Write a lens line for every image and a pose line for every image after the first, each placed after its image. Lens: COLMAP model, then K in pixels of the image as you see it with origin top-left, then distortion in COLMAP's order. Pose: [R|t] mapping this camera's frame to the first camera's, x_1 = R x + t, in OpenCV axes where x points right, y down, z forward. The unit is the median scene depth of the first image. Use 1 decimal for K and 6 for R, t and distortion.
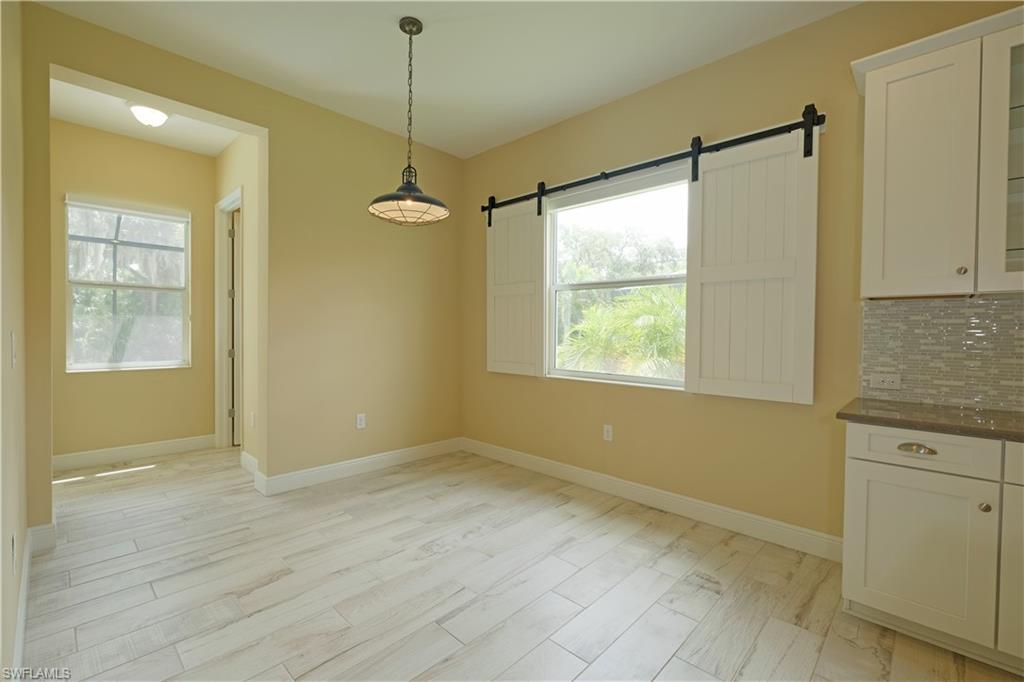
lens RADIAL K [[444.1, 0, 512.6], [0, 444.1, 333.2], [0, 0, 1]] dist [-0.003034, -0.000468]
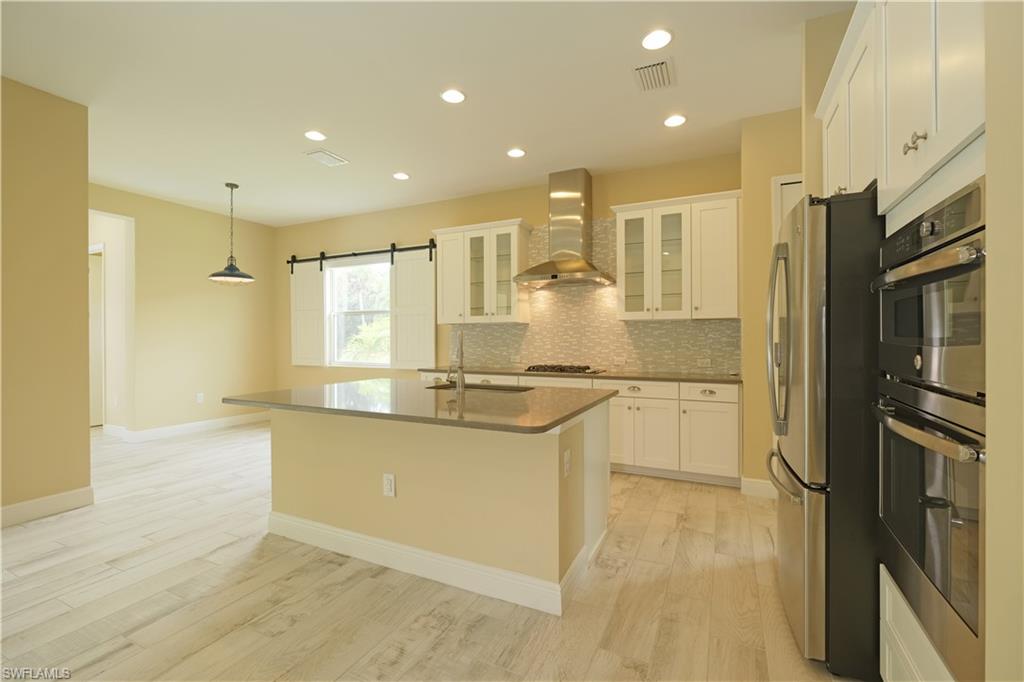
lens RADIAL K [[444.1, 0, 509.9], [0, 444.1, 337.1], [0, 0, 1]] dist [-0.003034, -0.000468]
pose [[0.952386, -0.012693, 0.304629, 0.299665], [0.015376, 0.999861, -0.006412, 0.010988], [-0.304506, 0.010791, 0.952449, -1.099456]]
